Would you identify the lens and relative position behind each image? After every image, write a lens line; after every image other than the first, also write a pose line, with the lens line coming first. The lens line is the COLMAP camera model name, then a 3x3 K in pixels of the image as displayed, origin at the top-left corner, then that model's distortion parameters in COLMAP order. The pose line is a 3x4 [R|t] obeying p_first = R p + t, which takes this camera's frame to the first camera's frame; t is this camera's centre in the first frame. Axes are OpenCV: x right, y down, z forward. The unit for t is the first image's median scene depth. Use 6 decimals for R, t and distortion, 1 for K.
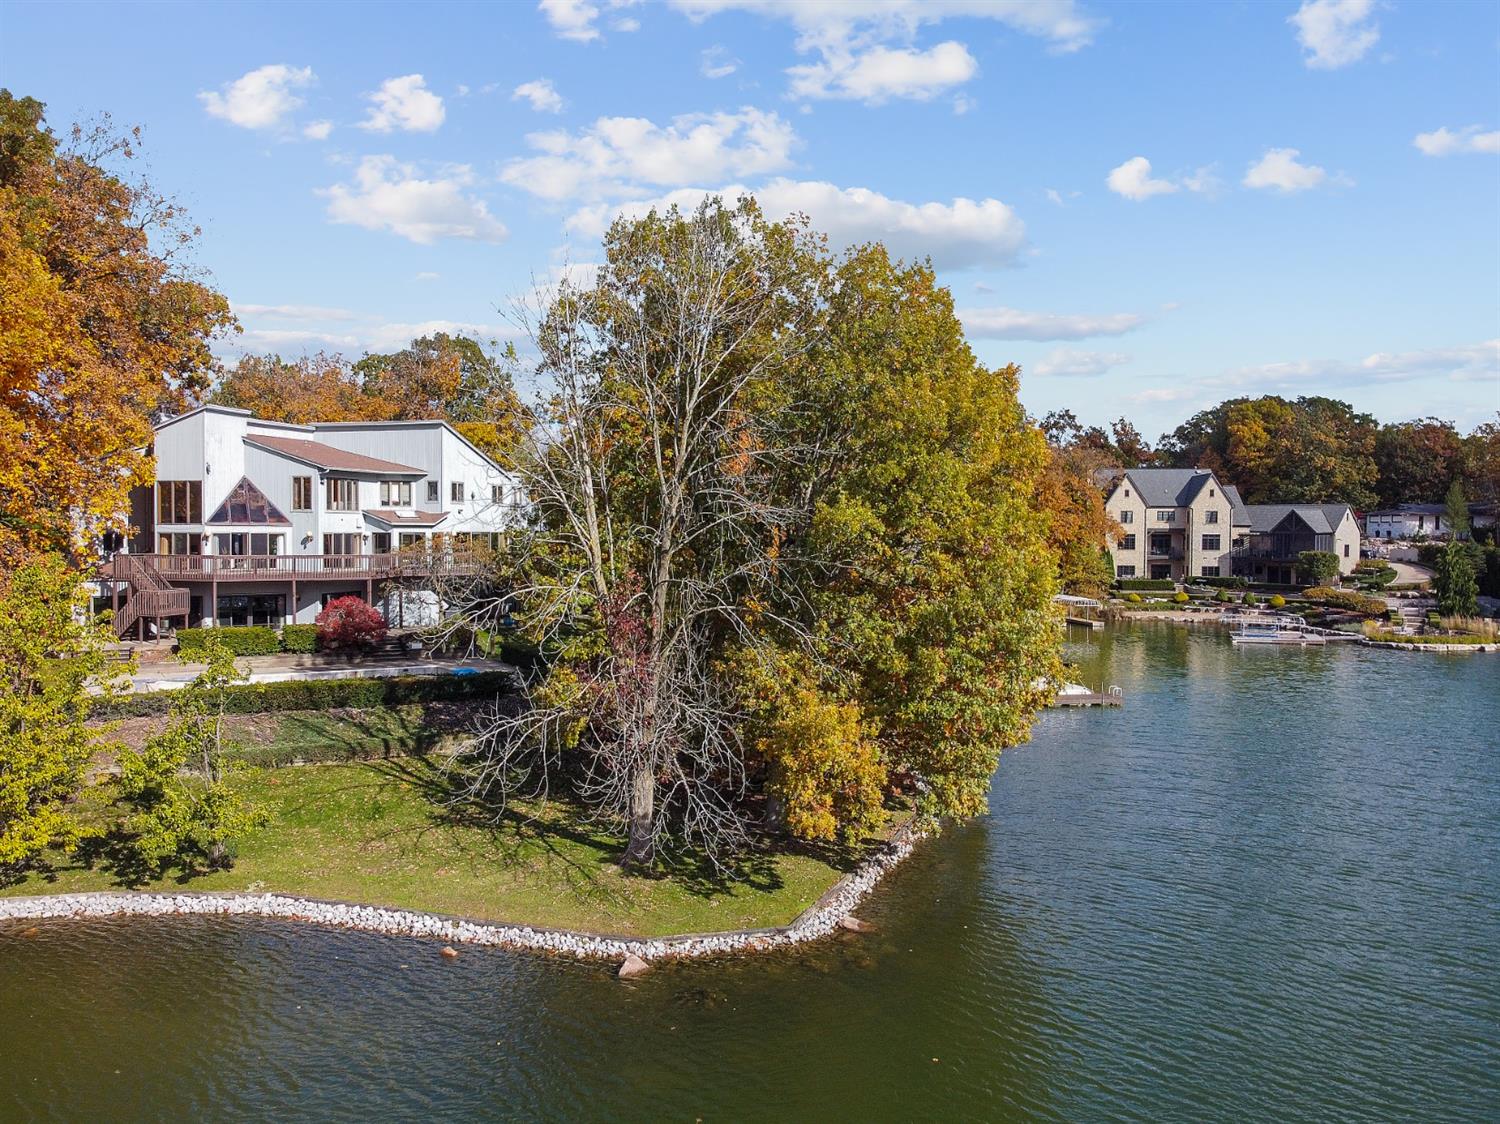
lens RADIAL K [[1054.1, 0, 750.0], [0, 1054.1, 562.0], [0, 0, 1]] dist [0.015094, -0.000657]
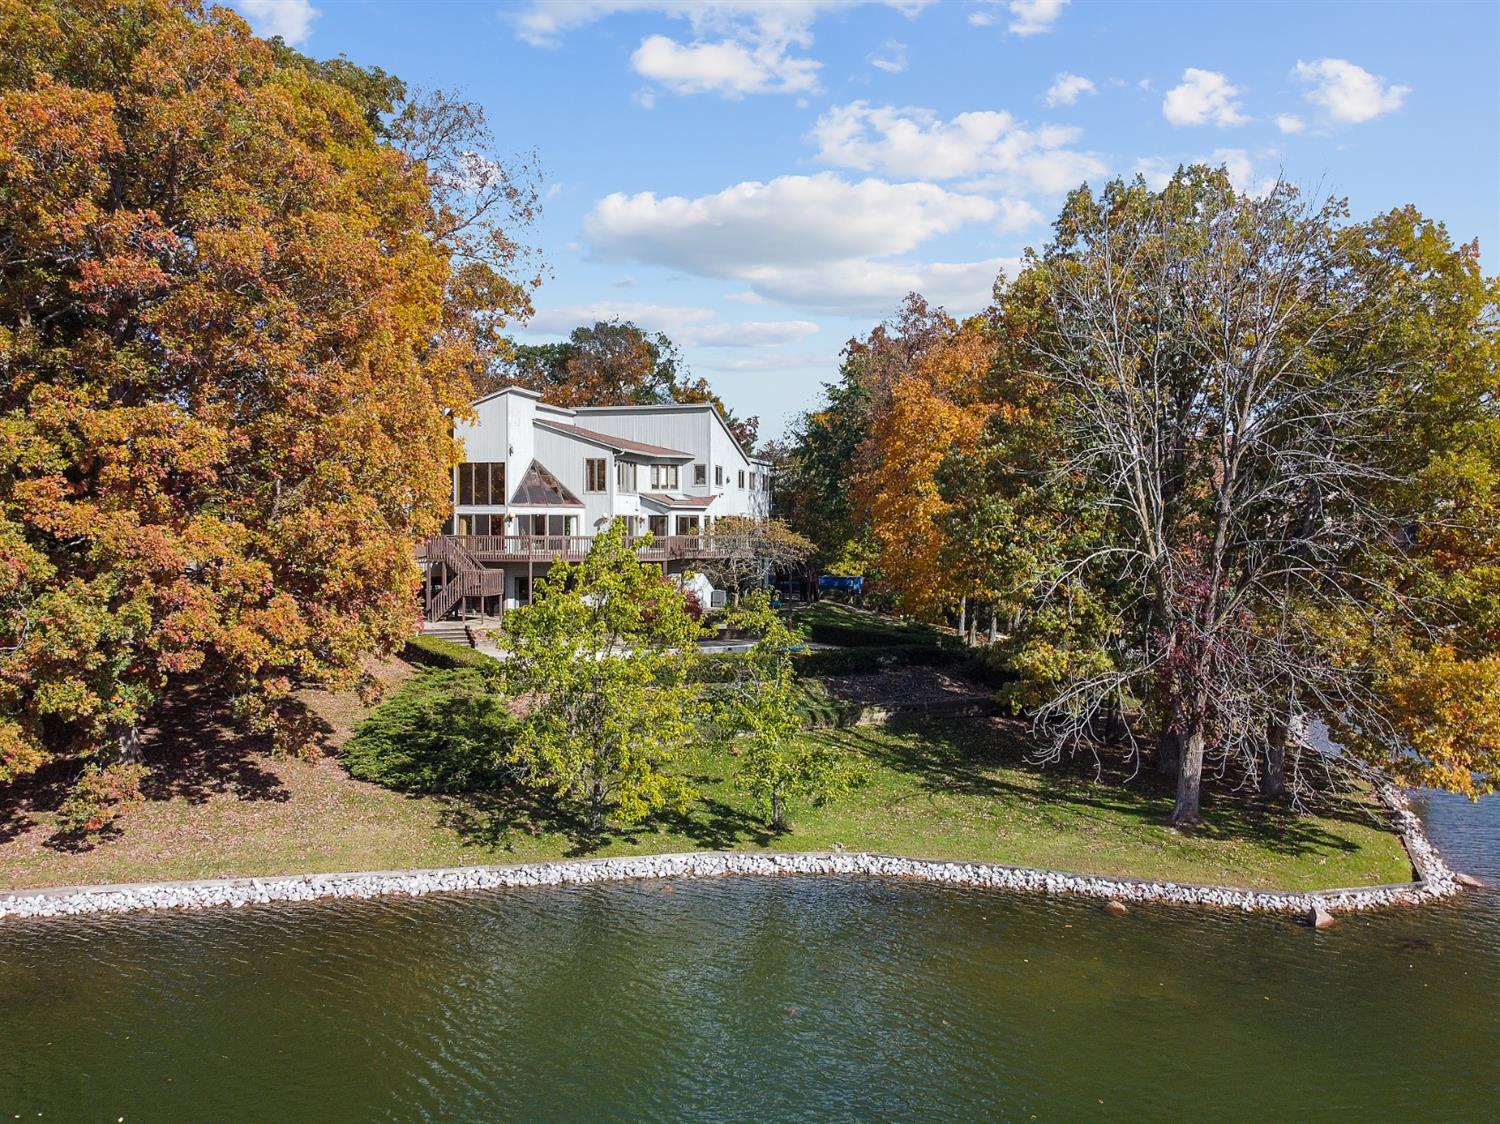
lens RADIAL K [[1045.1, 0, 750.0], [0, 1045.1, 562.0], [0, 0, 1]] dist [-0.000011, 0.002023]
pose [[0.999867, 0.000377, 0.016335, -0.293396], [-0.000390, 1.000000, 0.000757, 0.016915], [-0.016335, -0.000763, 0.999866, 0.001413]]
